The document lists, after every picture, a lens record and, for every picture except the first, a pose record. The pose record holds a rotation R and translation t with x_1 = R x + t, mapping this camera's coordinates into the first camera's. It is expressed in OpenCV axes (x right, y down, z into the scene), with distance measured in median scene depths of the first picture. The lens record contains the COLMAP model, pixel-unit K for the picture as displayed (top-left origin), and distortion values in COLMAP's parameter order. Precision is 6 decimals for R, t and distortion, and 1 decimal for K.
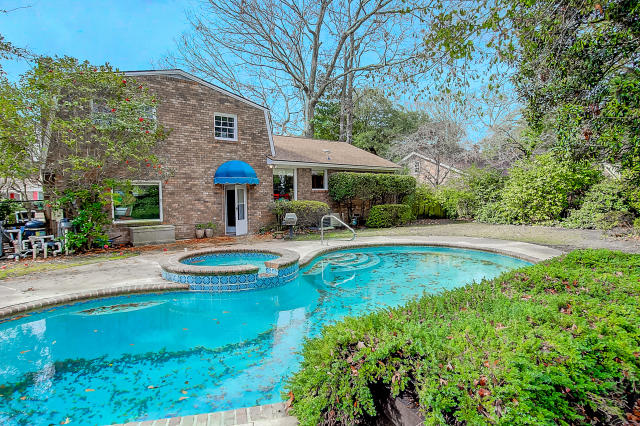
lens RADIAL K [[374.5, 0, 319.7], [0, 374.5, 214.0], [0, 0, 1]] dist [-0.013599, -0.002142]
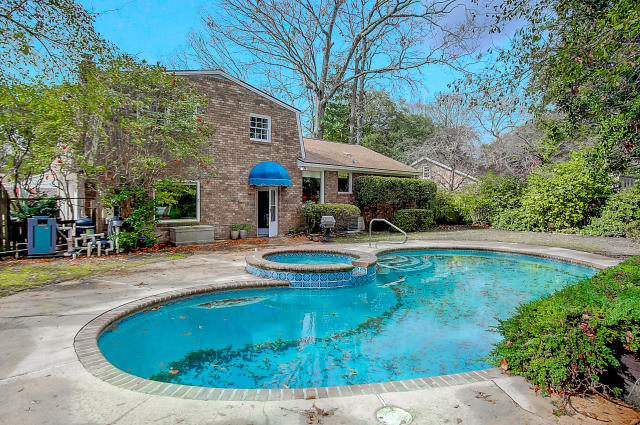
lens RADIAL K [[393.7, 0, 320.1], [0, 393.7, 209.9], [0, 0, 1]] dist [-0.010029, 0.003976]
pose [[0.998864, 0.019877, 0.043314, -0.126639], [-0.019007, 0.999611, -0.020387, 0.003367], [-0.043702, 0.019540, 0.998853, -0.047716]]
